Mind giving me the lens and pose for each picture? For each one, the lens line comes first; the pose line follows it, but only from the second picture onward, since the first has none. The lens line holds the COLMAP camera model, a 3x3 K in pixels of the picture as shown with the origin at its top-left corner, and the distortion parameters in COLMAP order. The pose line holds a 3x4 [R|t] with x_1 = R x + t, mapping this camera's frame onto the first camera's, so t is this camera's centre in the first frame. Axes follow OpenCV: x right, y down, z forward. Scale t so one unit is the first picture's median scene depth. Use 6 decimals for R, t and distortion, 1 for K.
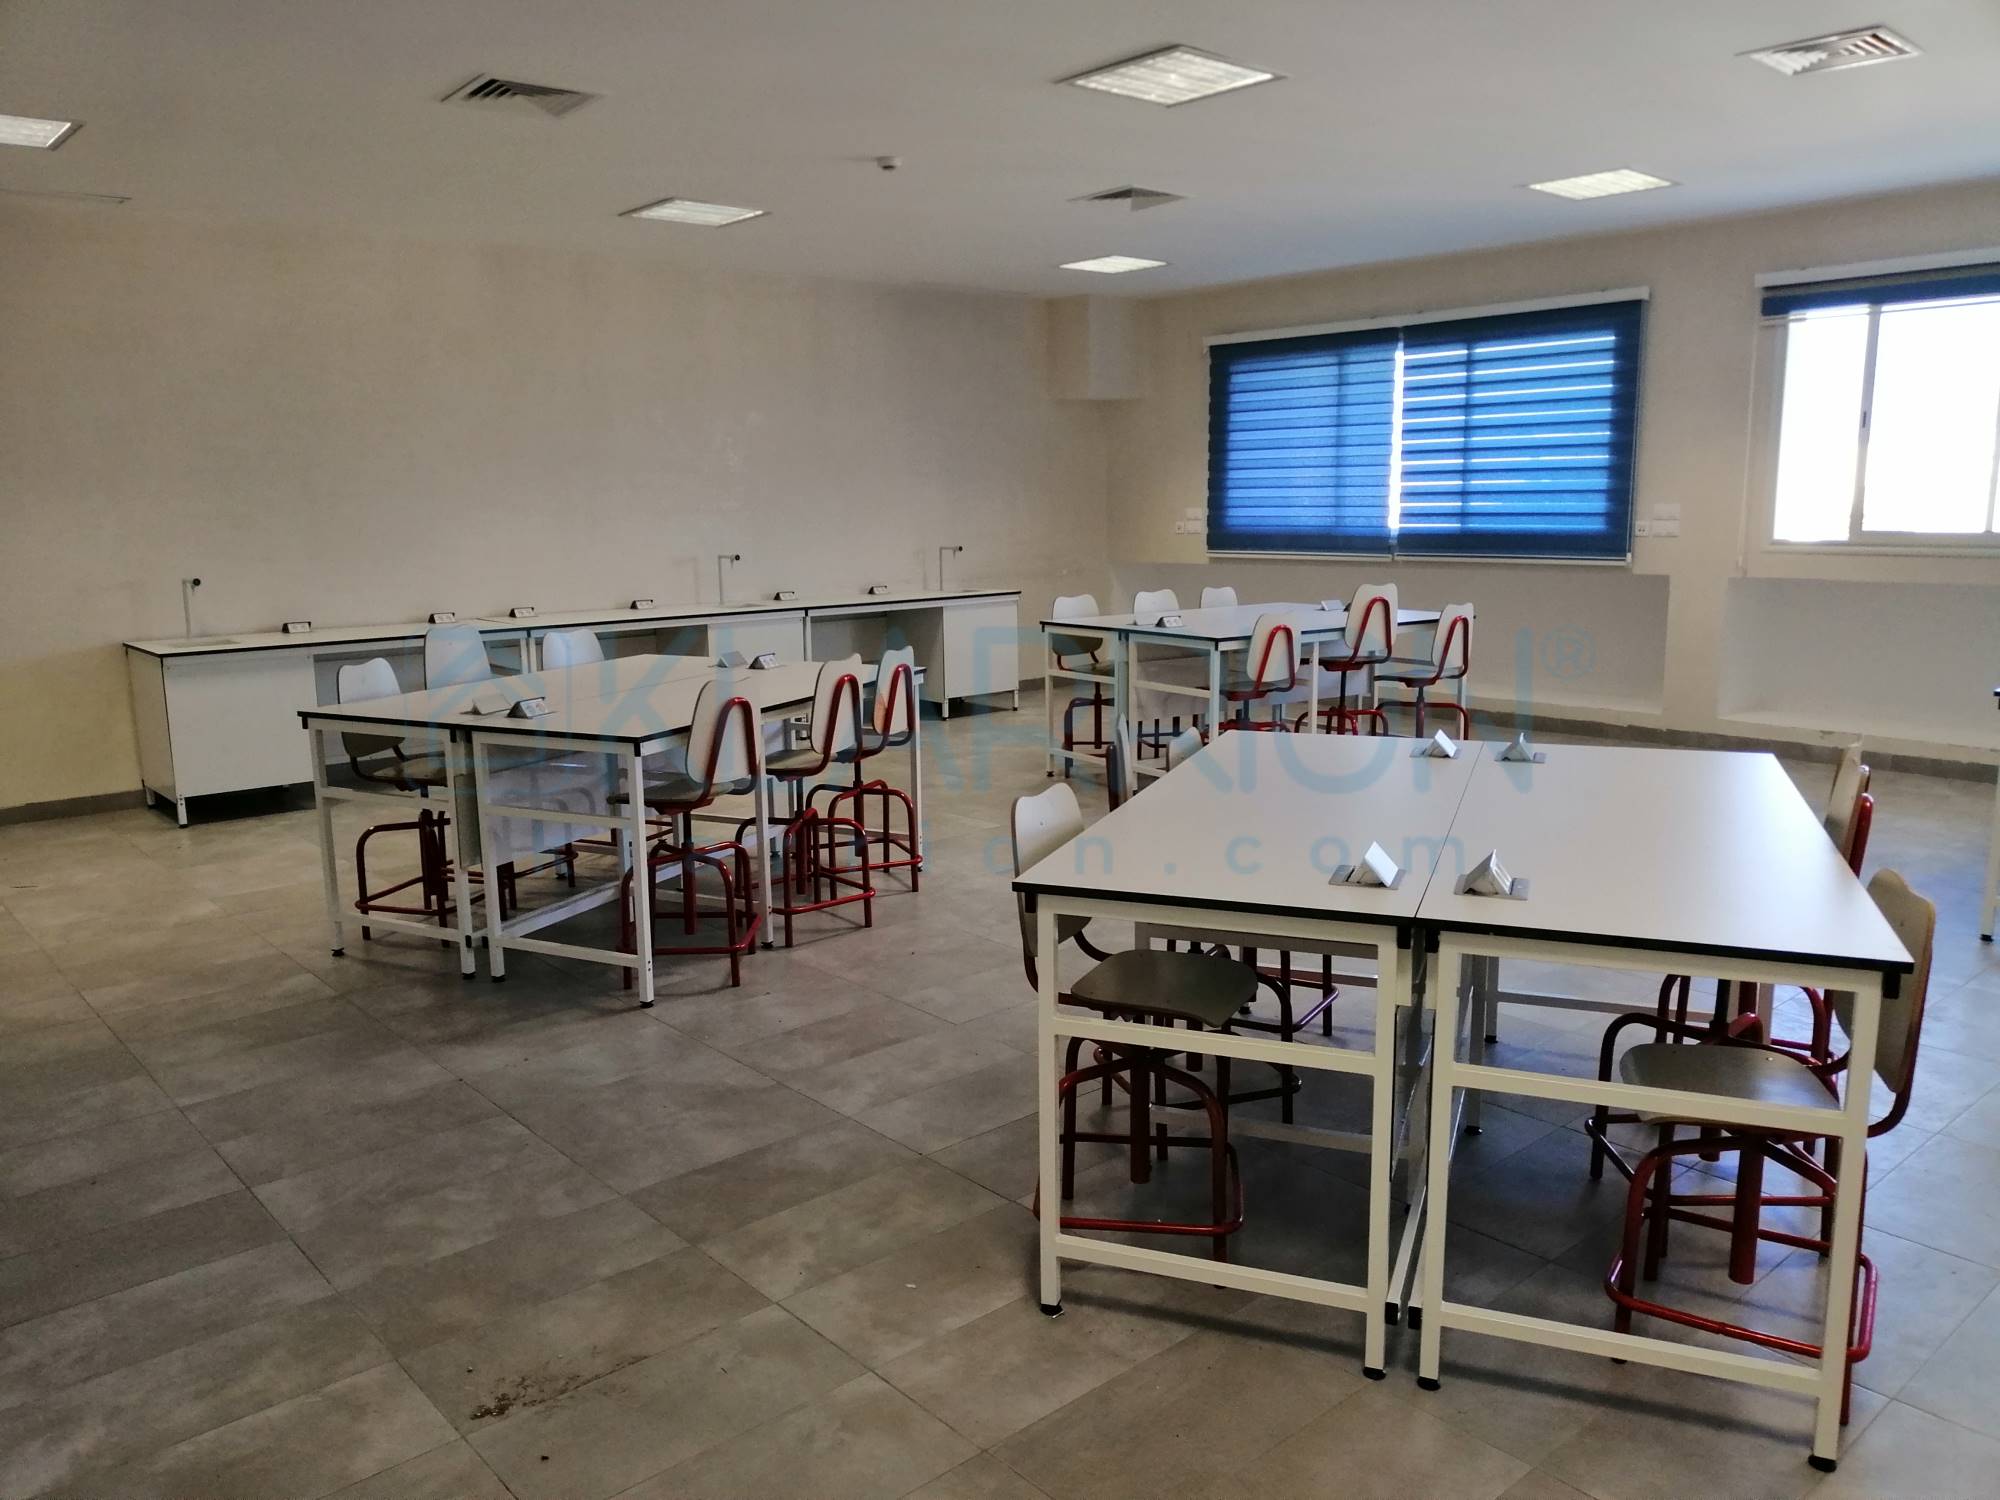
lens RADIAL K [[1478.6, 0, 990.0], [0, 1478.6, 753.2], [0, 0, 1]] dist [0.021378, -0.028469]
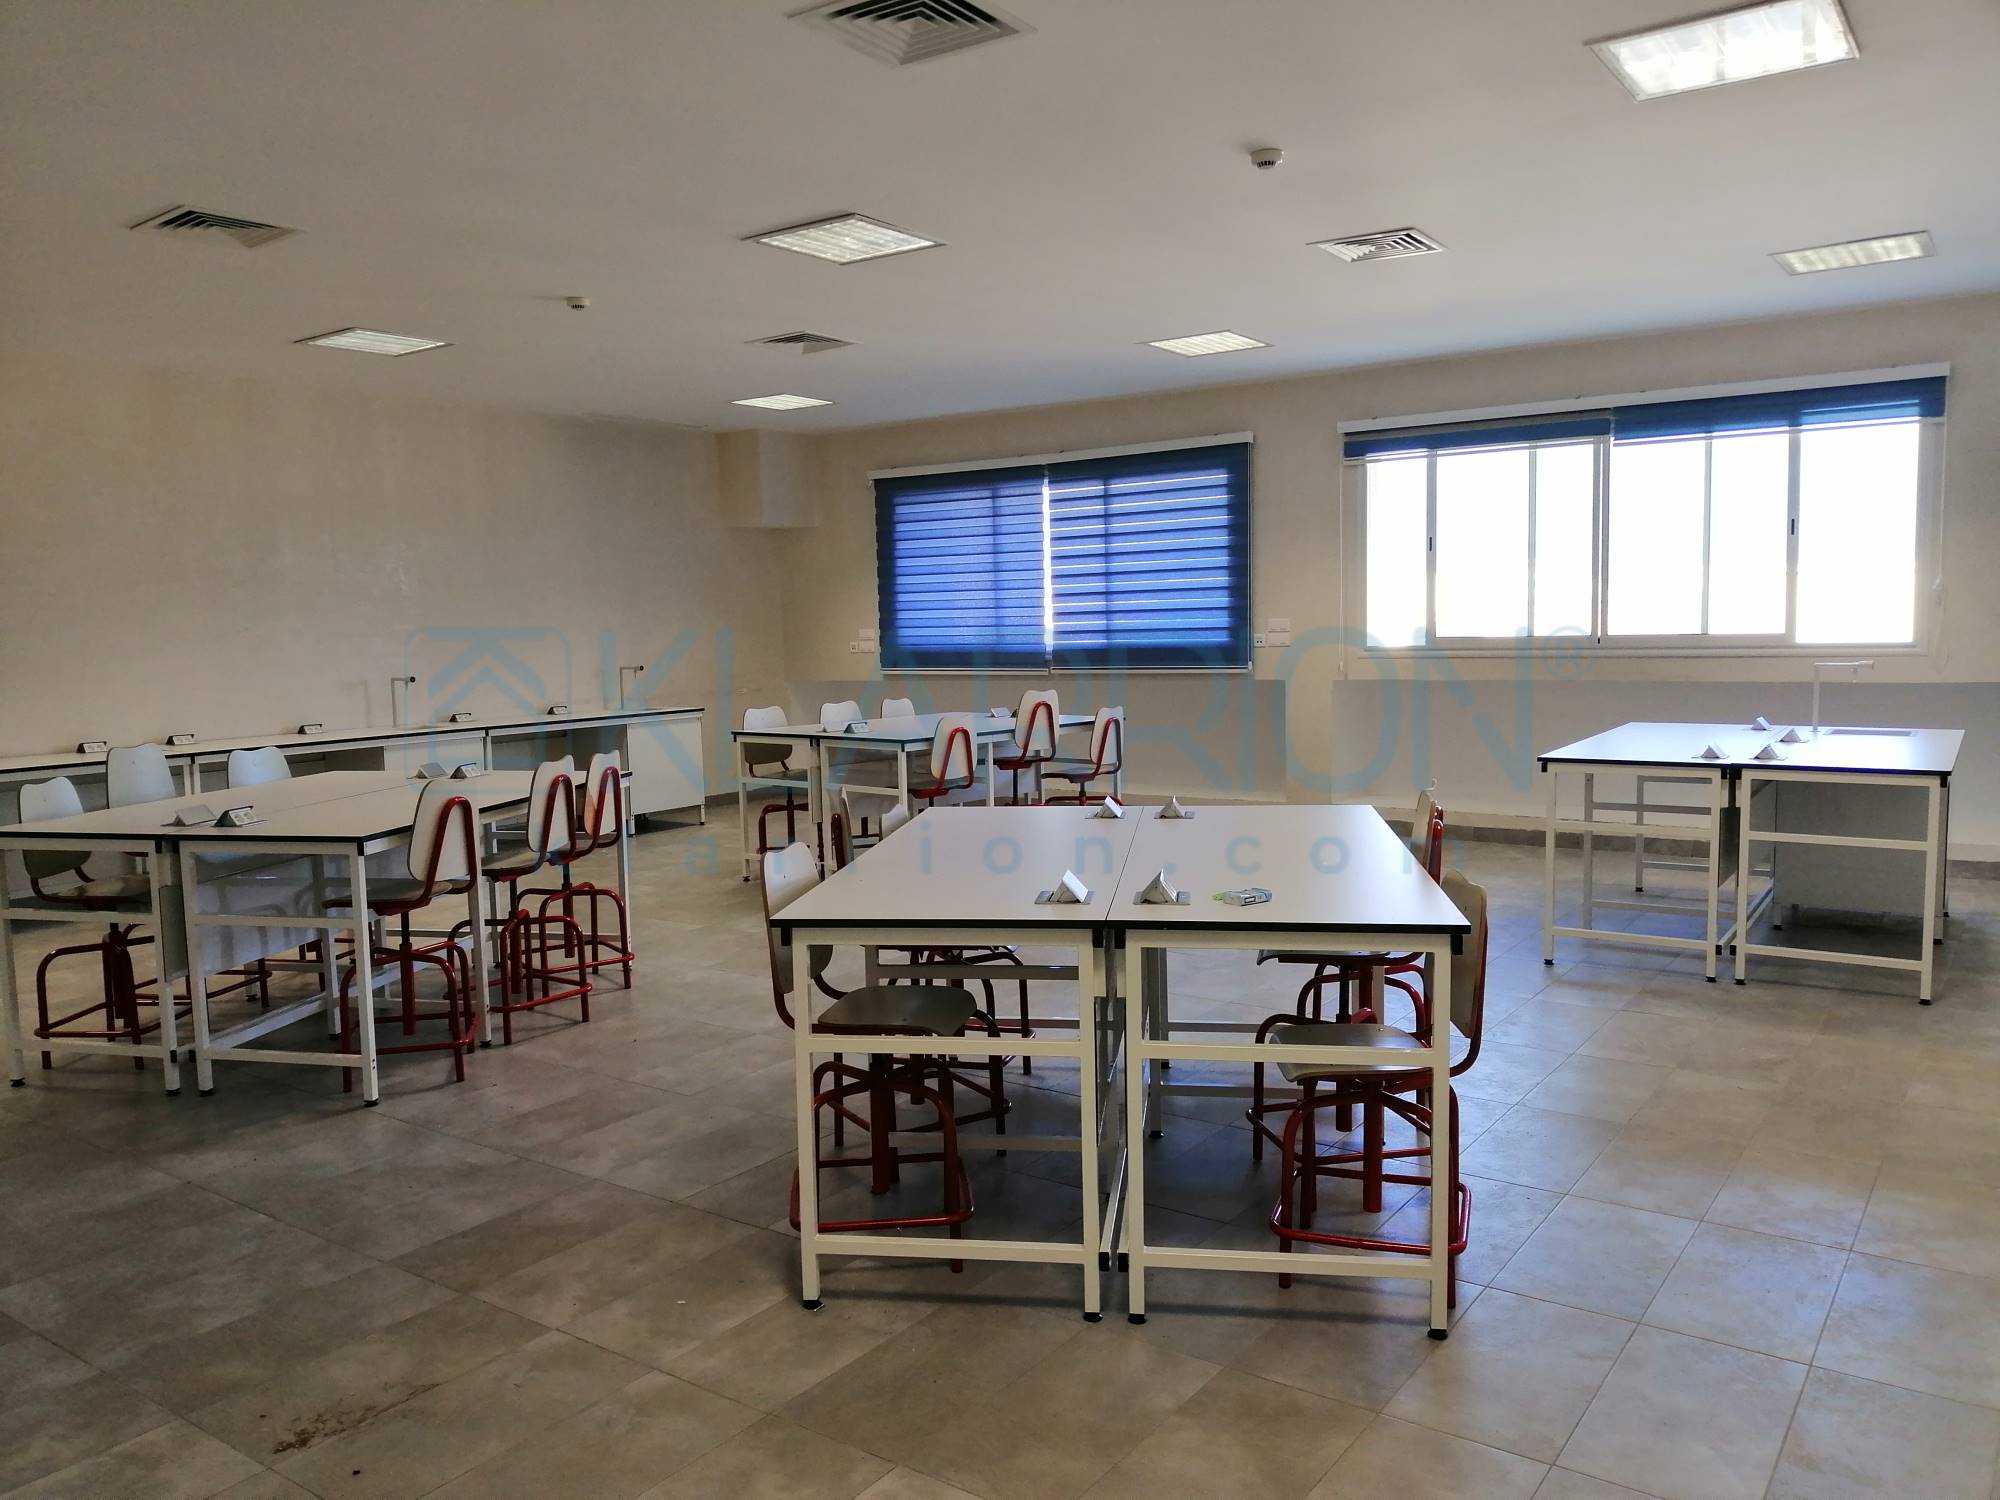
lens RADIAL K [[1478.6, 0, 982.6], [0, 1478.6, 756.3], [0, 0, 1]] dist [0.021378, -0.028469]
pose [[0.974878, -0.029780, 0.220742, -0.035639], [0.048627, 0.995572, -0.080443, 0.030536], [-0.217369, 0.089156, 0.972009, -0.081653]]
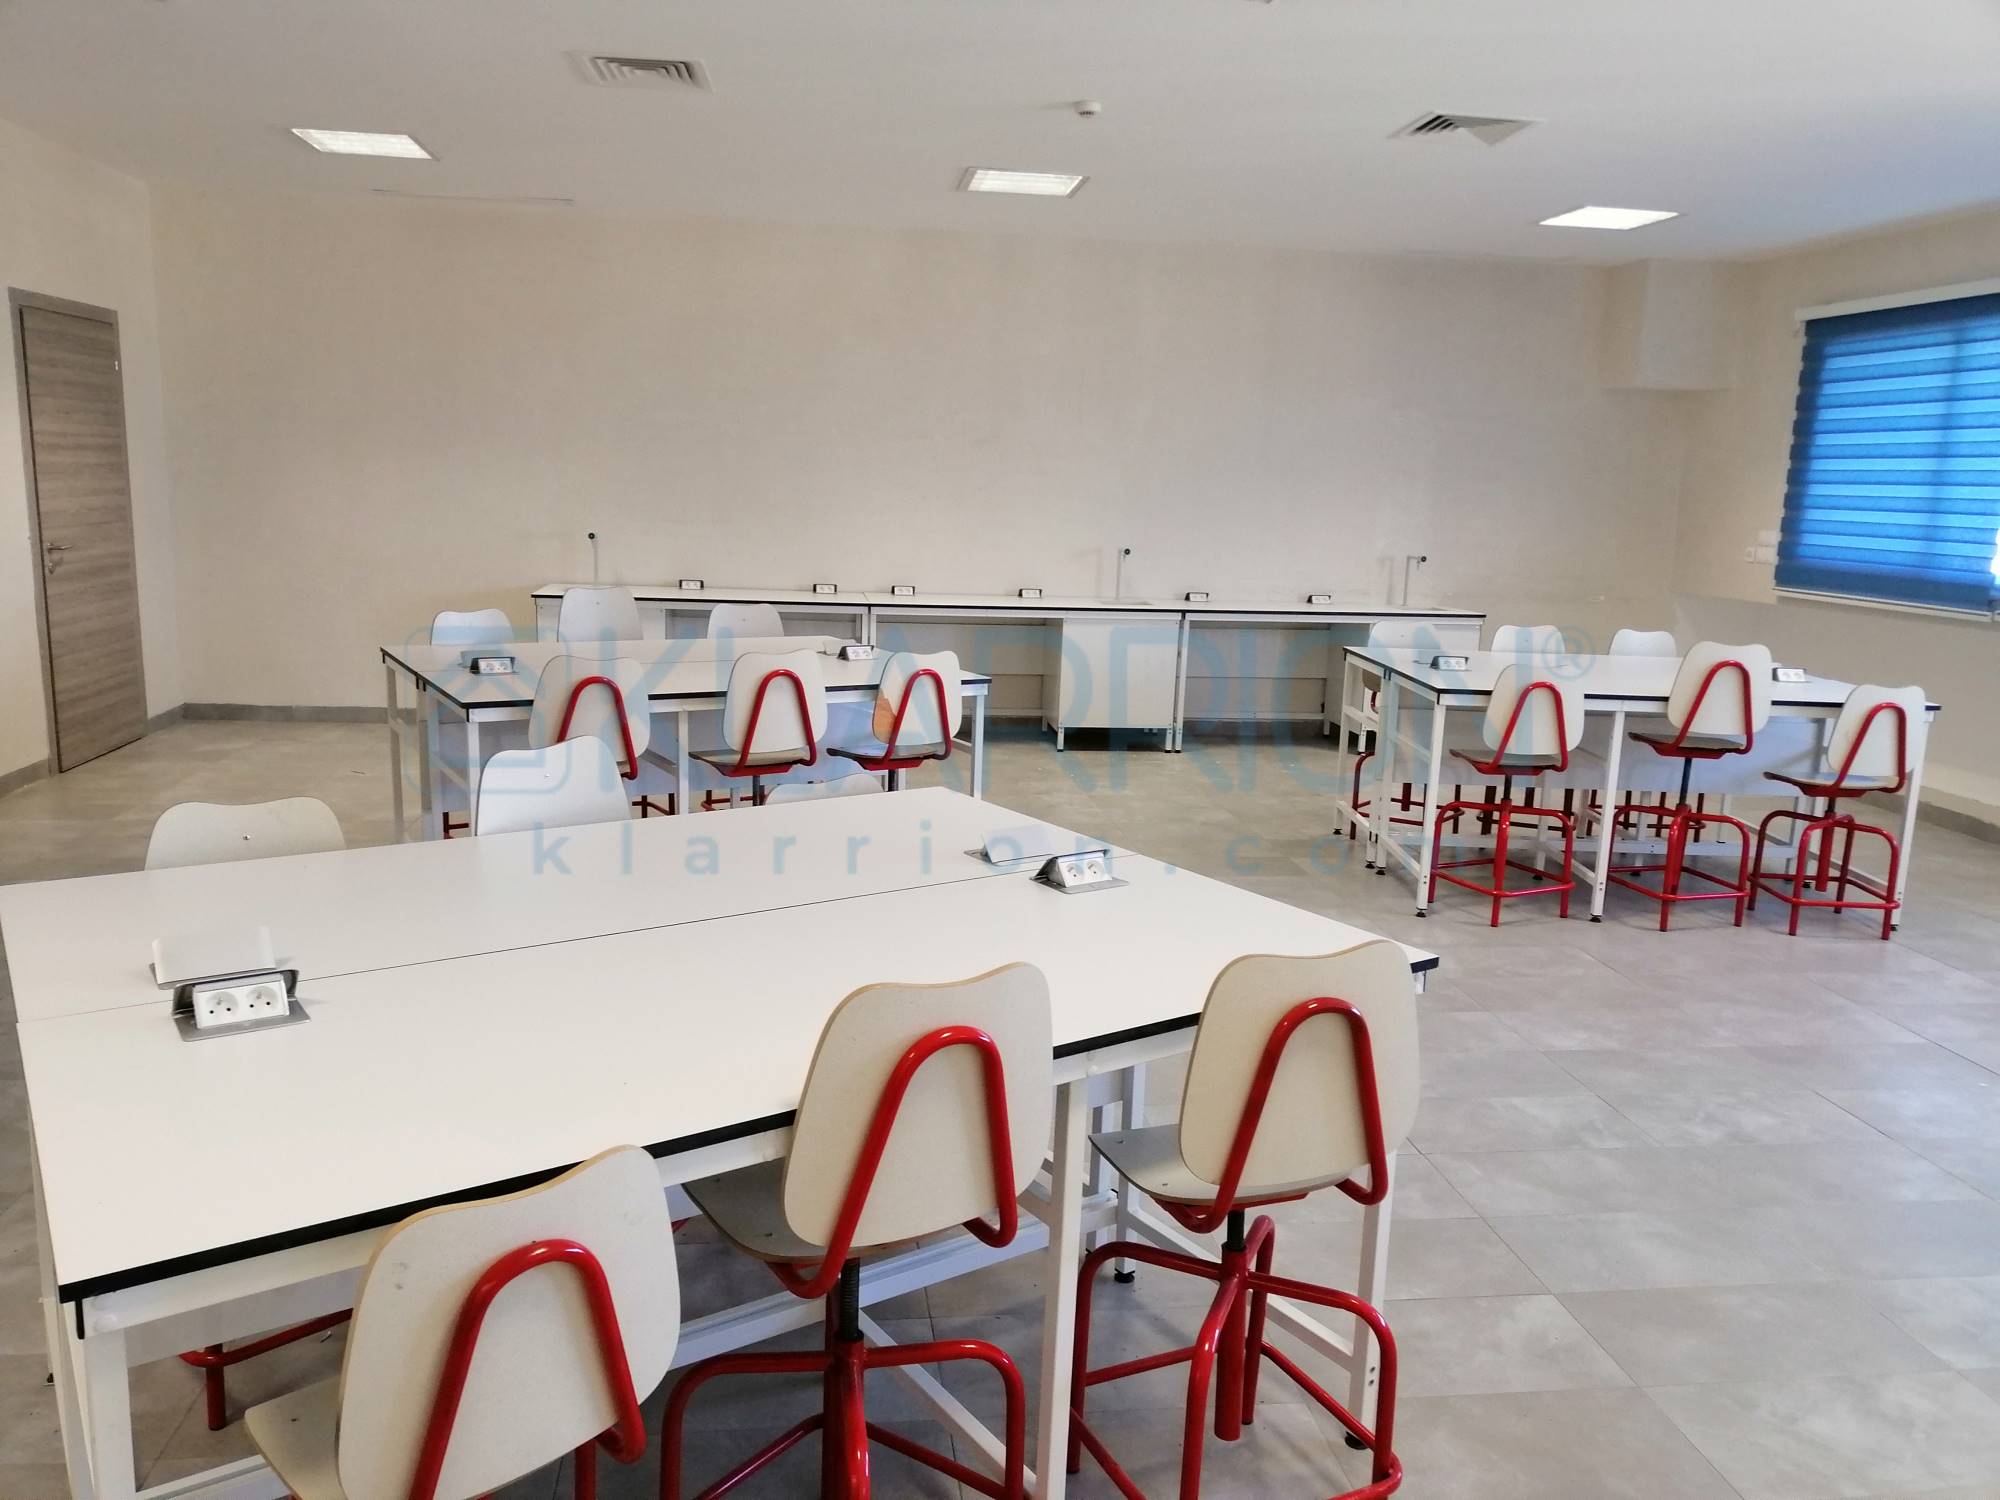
lens RADIAL K [[1478.6, 0, 1006.2], [0, 1478.6, 791.1], [0, 0, 1]] dist [0.021378, -0.028469]
pose [[0.838470, 0.153467, -0.522892, 0.499428], [-0.138585, 0.988030, 0.067760, -0.059793], [0.527032, 0.015650, 0.849701, 0.277088]]
